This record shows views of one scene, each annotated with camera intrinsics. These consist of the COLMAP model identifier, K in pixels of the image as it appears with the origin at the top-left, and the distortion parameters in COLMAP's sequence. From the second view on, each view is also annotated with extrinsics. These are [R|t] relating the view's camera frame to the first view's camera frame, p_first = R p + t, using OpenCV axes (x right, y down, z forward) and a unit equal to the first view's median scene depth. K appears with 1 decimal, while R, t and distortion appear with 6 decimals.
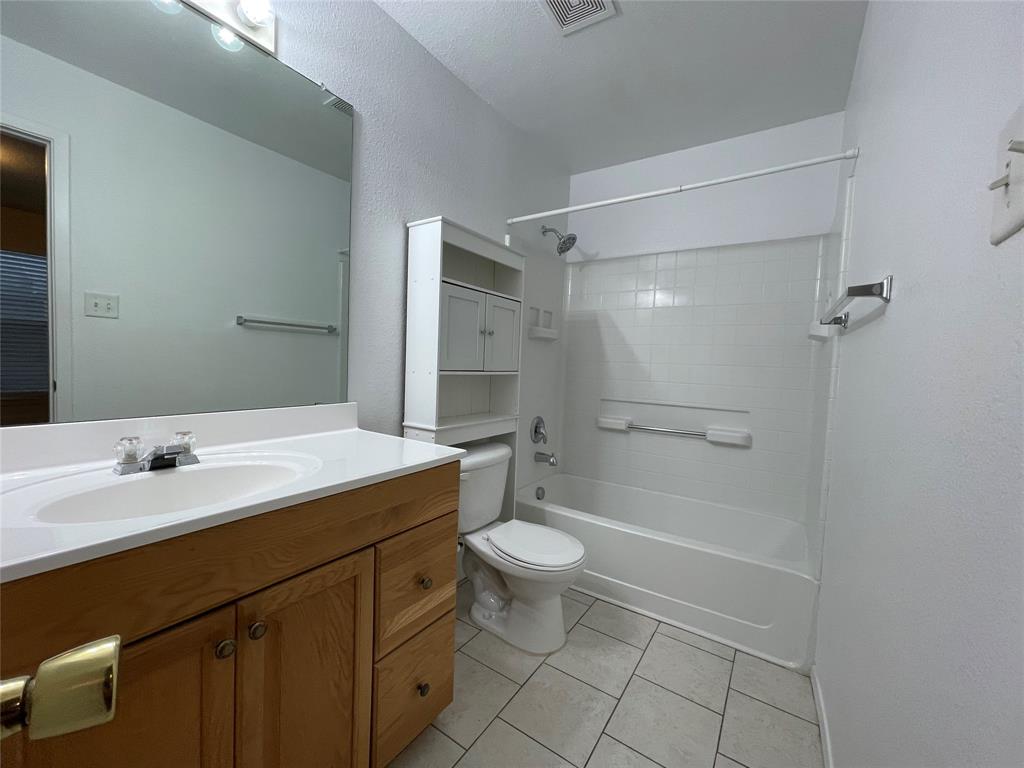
lens RADIAL K [[412.9, 0, 502.4], [0, 412.9, 383.6], [0, 0, 1]] dist [-0.002496, 0.001864]
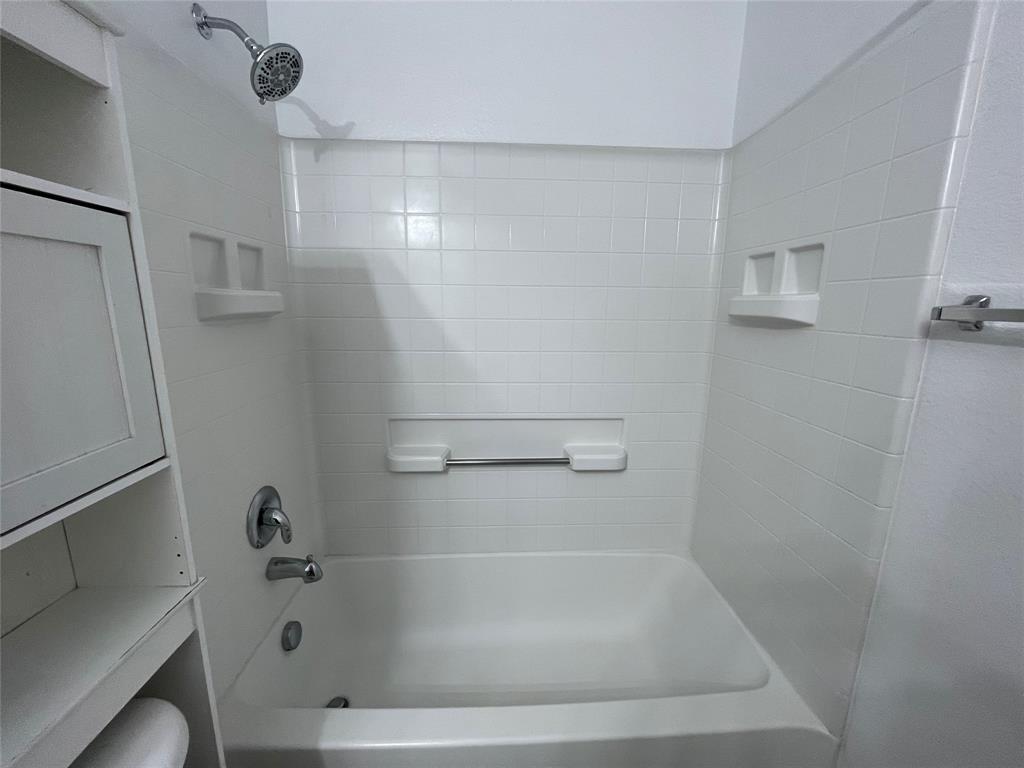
lens RADIAL K [[412.9, 0, 513.0], [0, 412.9, 383.7], [0, 0, 1]] dist [-0.002496, 0.001864]
pose [[0.792787, -0.146319, 0.591675, 0.055235], [0.052425, 0.983529, 0.172979, -0.098421], [-0.607240, -0.106117, 0.787400, 0.502251]]
